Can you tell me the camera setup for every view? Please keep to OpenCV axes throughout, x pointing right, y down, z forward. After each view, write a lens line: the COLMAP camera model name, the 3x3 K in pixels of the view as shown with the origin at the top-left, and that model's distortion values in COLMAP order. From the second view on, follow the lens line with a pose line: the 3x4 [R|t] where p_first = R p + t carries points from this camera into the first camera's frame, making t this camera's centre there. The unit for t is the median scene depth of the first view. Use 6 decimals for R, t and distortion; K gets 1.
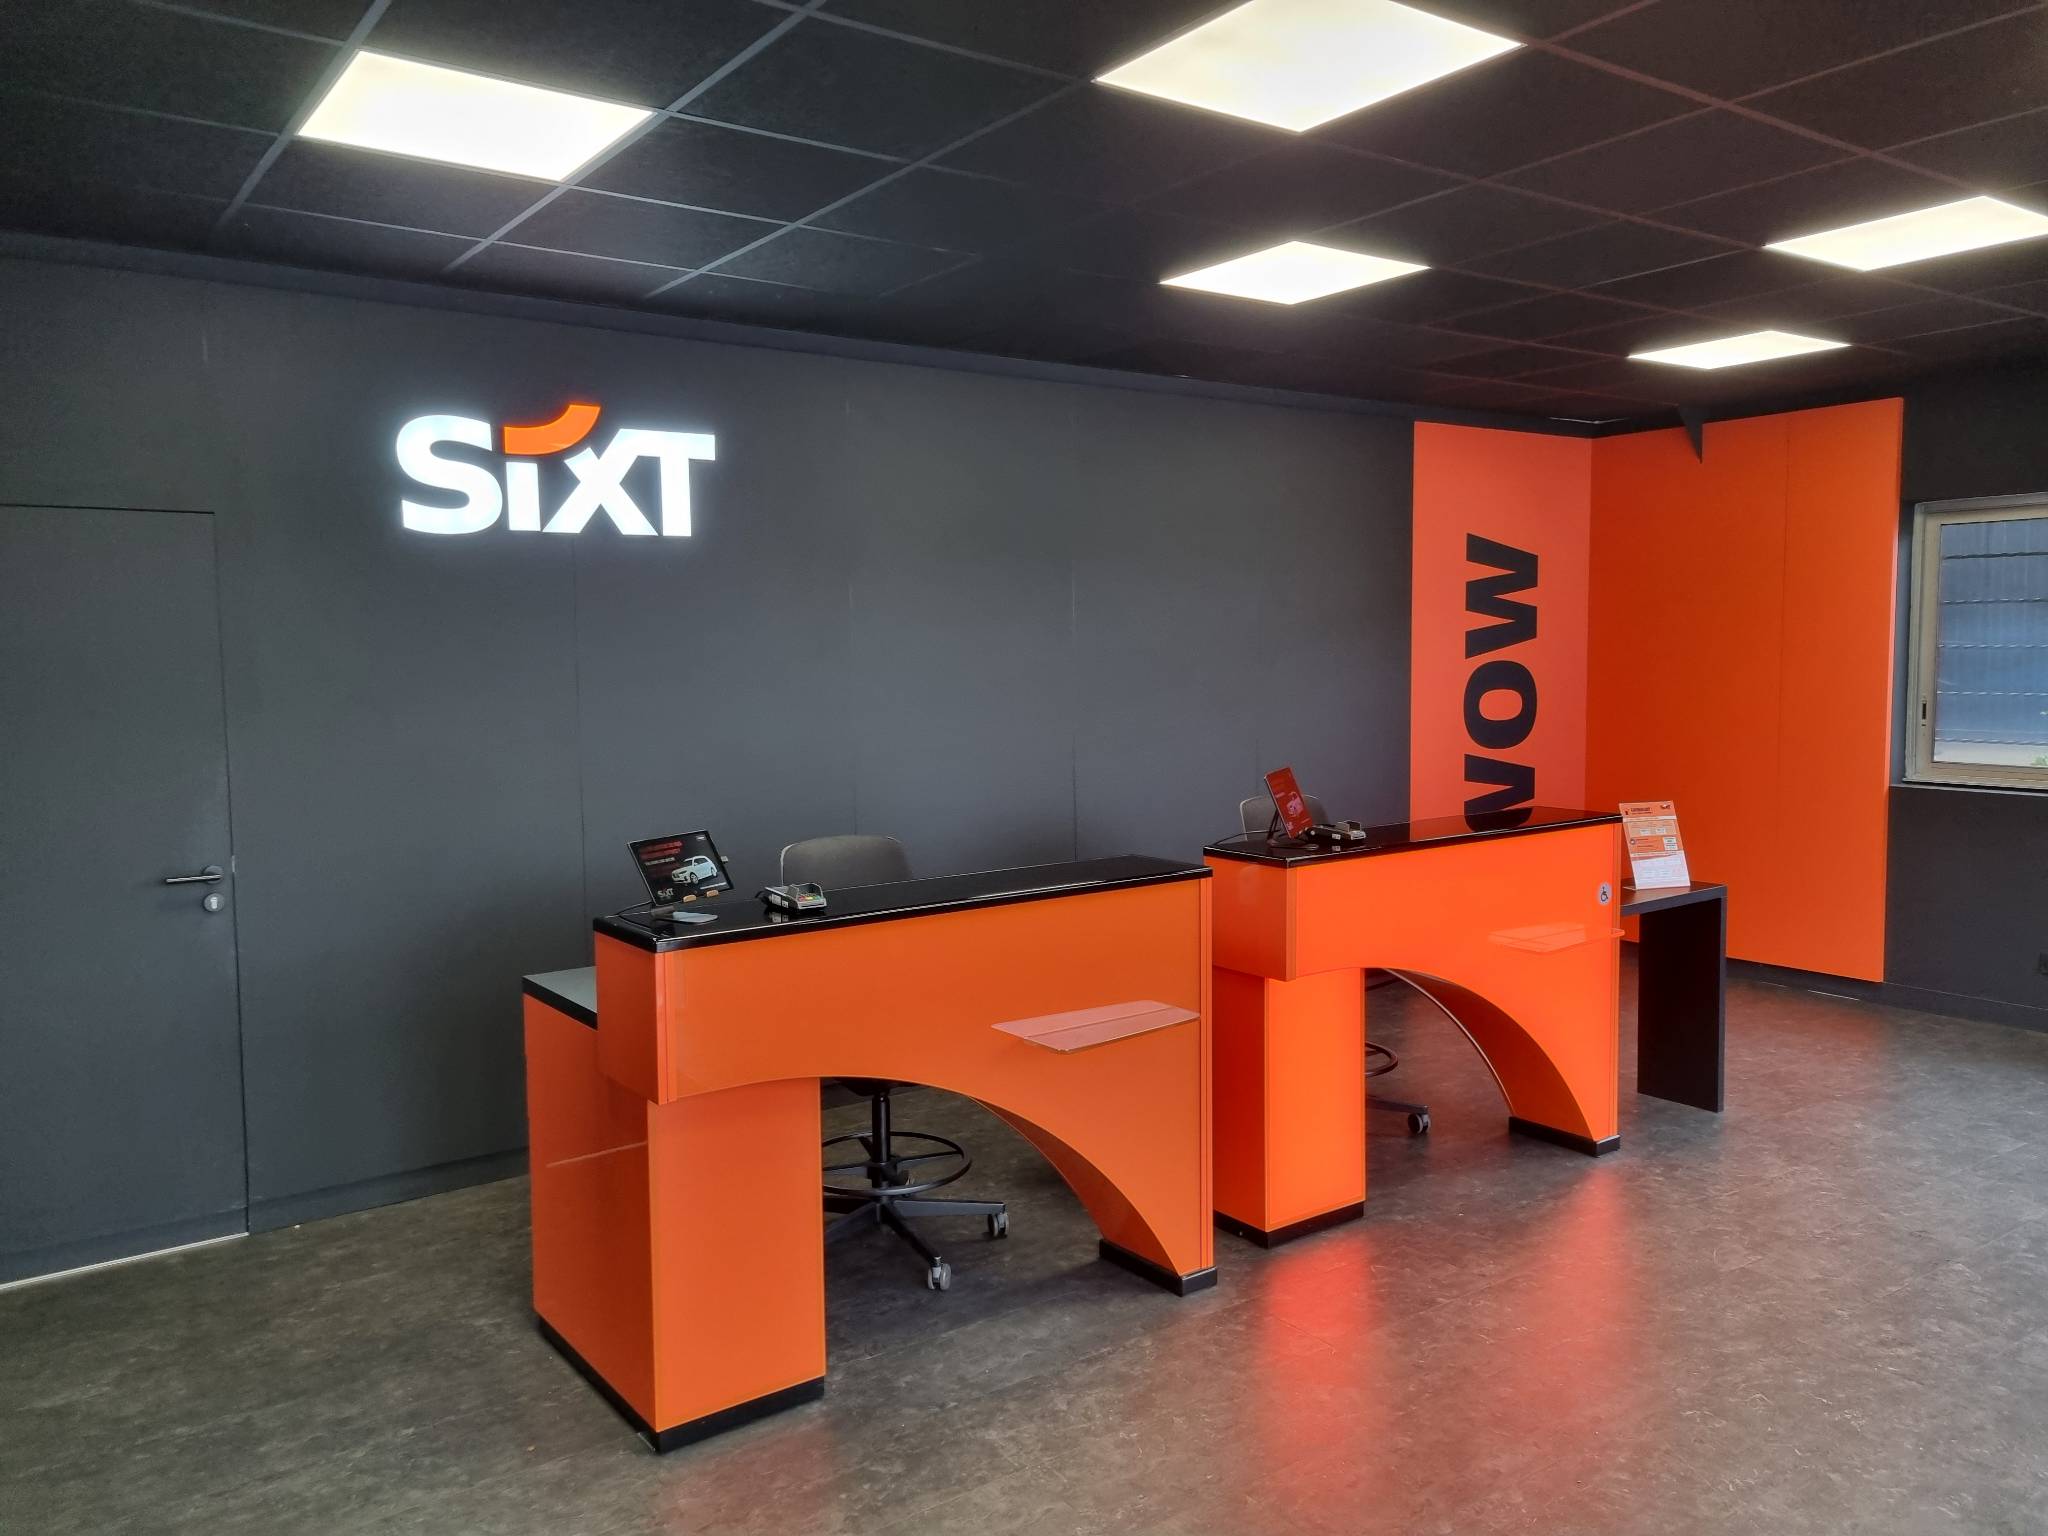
lens RADIAL K [[1533.8, 0, 1010.7], [0, 1533.8, 750.7], [0, 0, 1]] dist [0.063680, -0.036493]
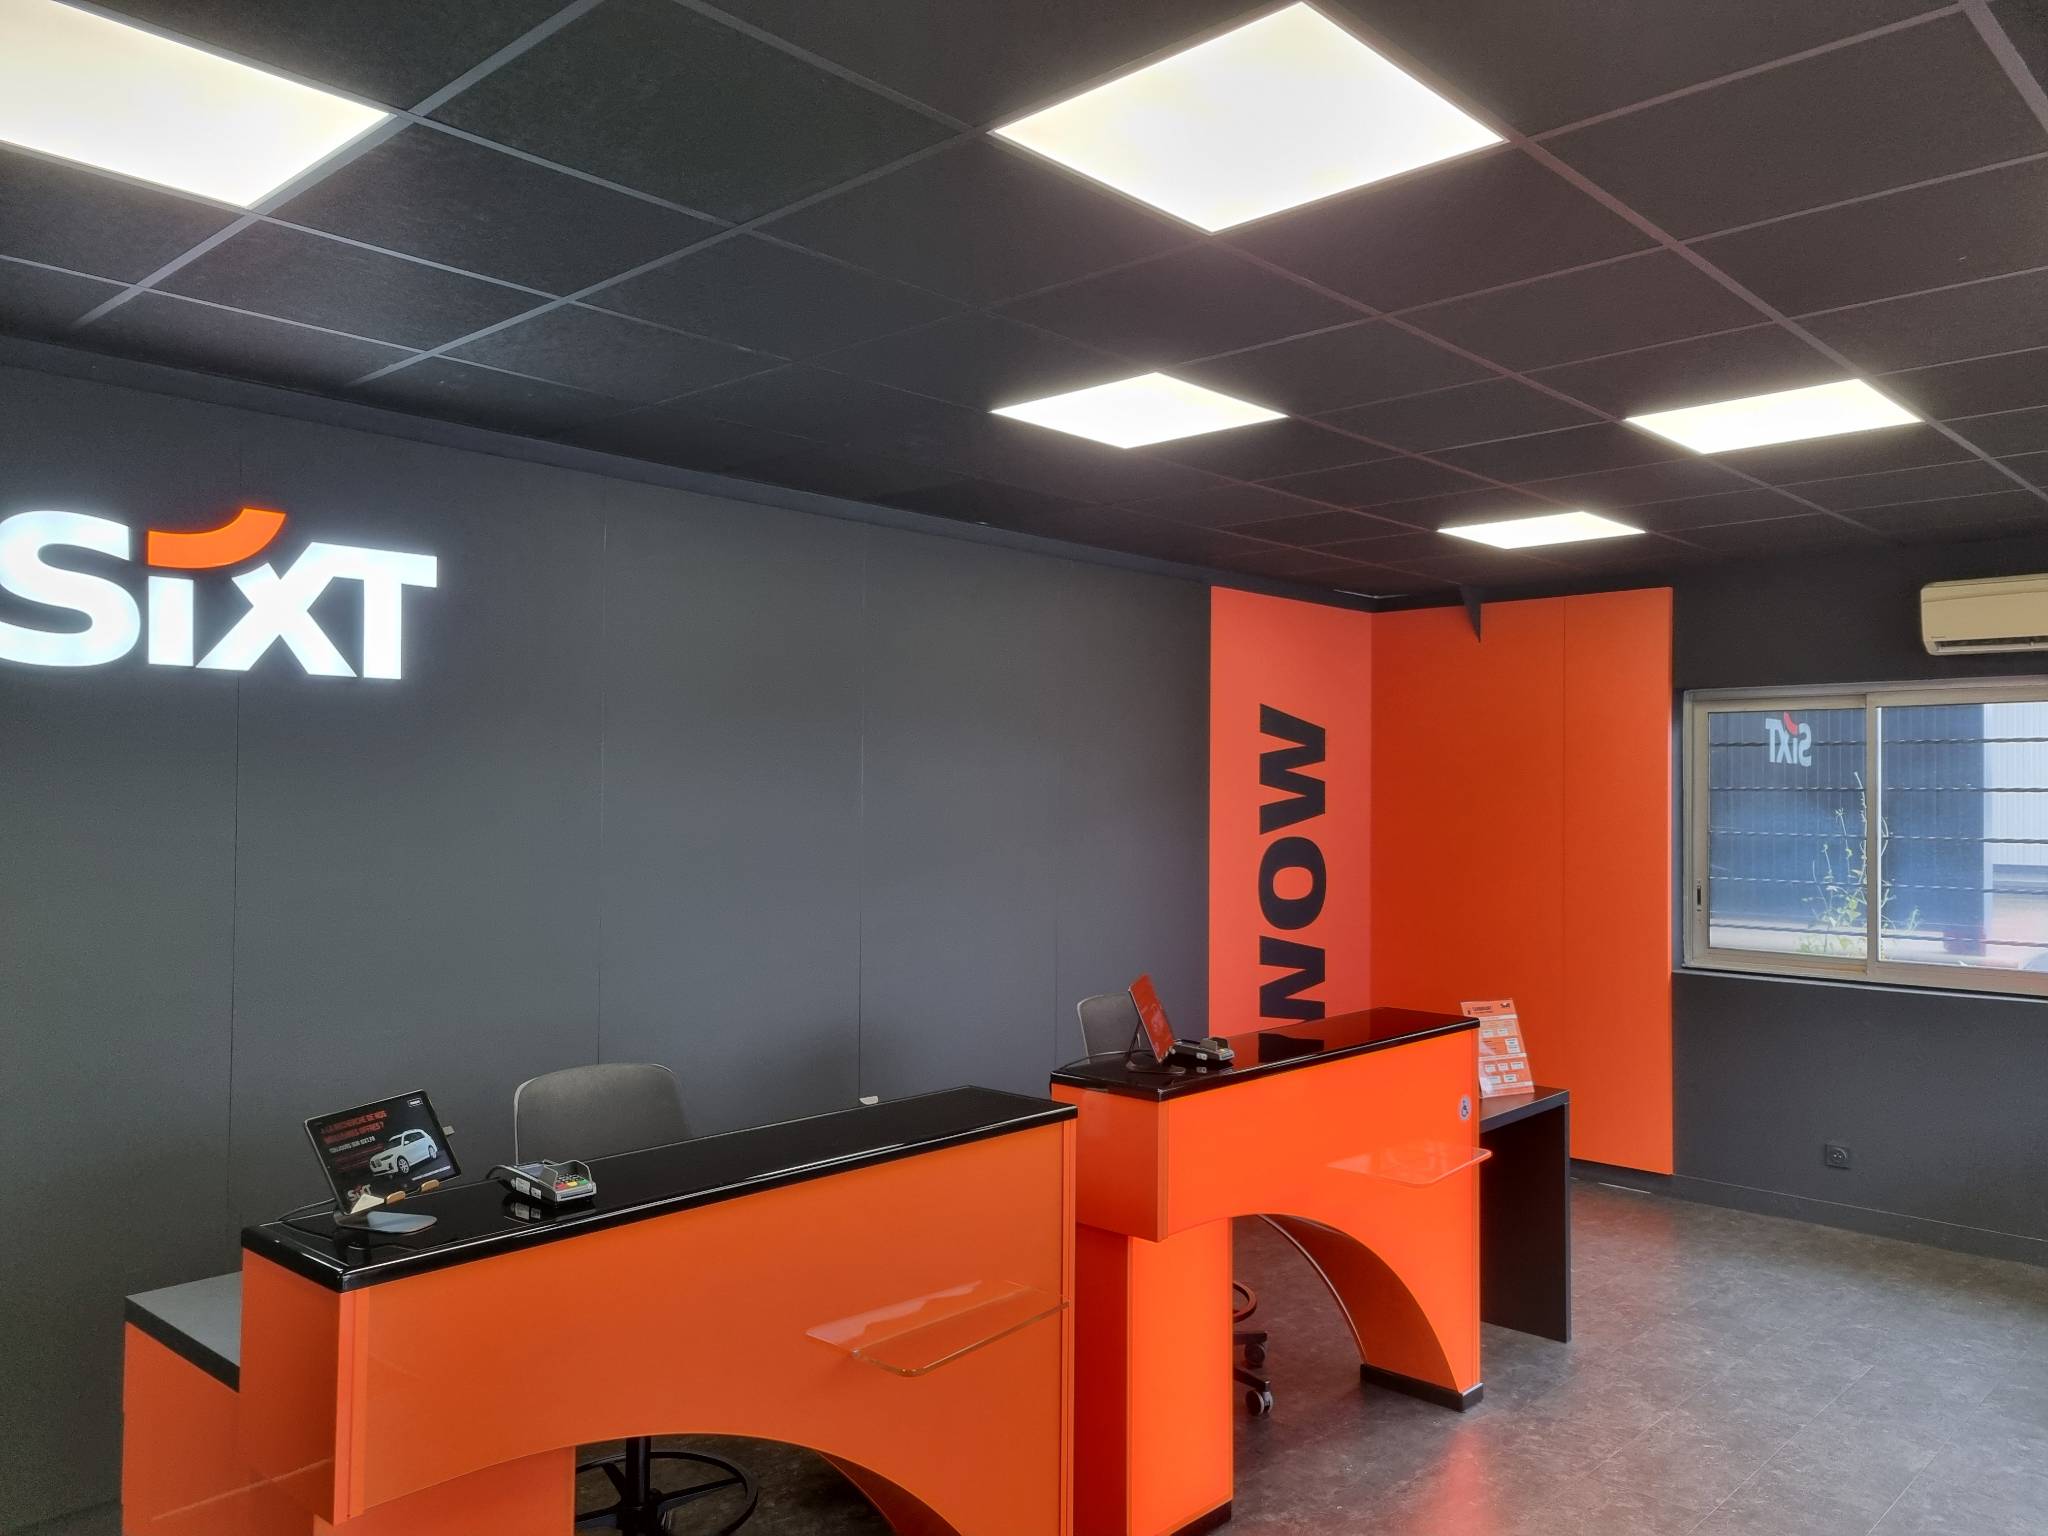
lens RADIAL K [[1533.8, 0, 1042.1], [0, 1533.8, 766.1], [0, 0, 1]] dist [0.063680, -0.036493]
pose [[0.978686, 0.022815, 0.204090, -0.050686], [-0.004326, 0.995879, -0.090587, -0.025899], [-0.205316, 0.087773, 0.974752, 0.170678]]
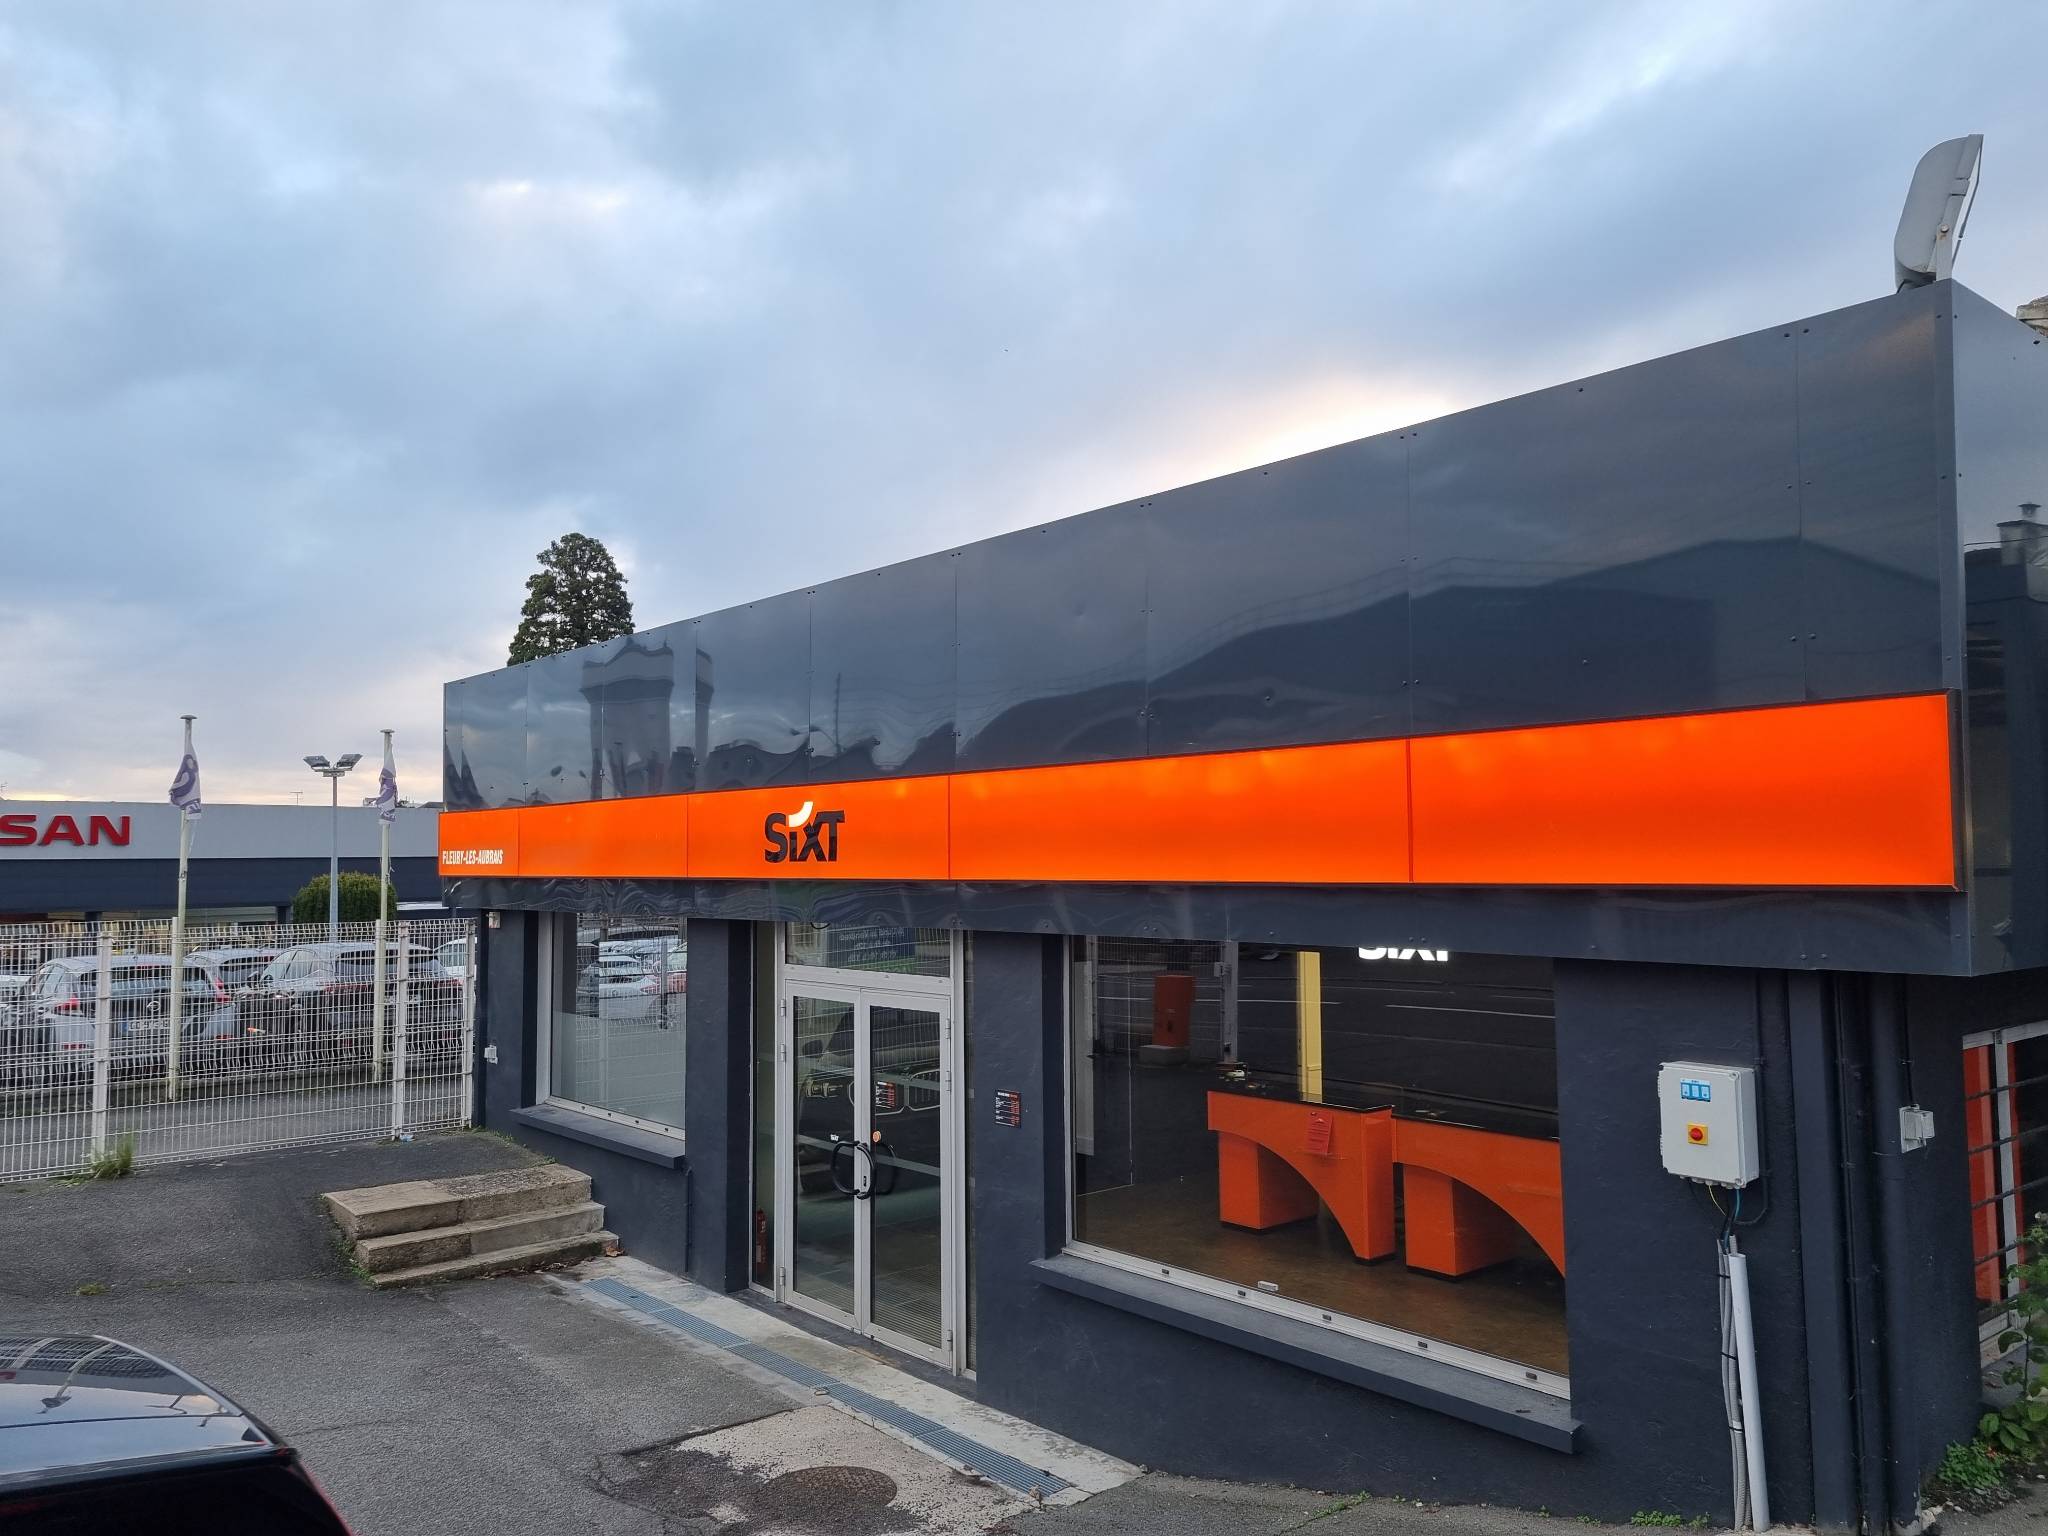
lens RADIAL K [[1533.8, 0, 1055.0], [0, 1533.8, 785.3], [0, 0, 1]] dist [0.063680, -0.036493]
pose [[0.085353, -0.033426, -0.995790, 2.551510], [-0.055998, 0.997696, -0.038290, -0.331660], [0.994776, 0.059030, 0.083284, 0.150100]]
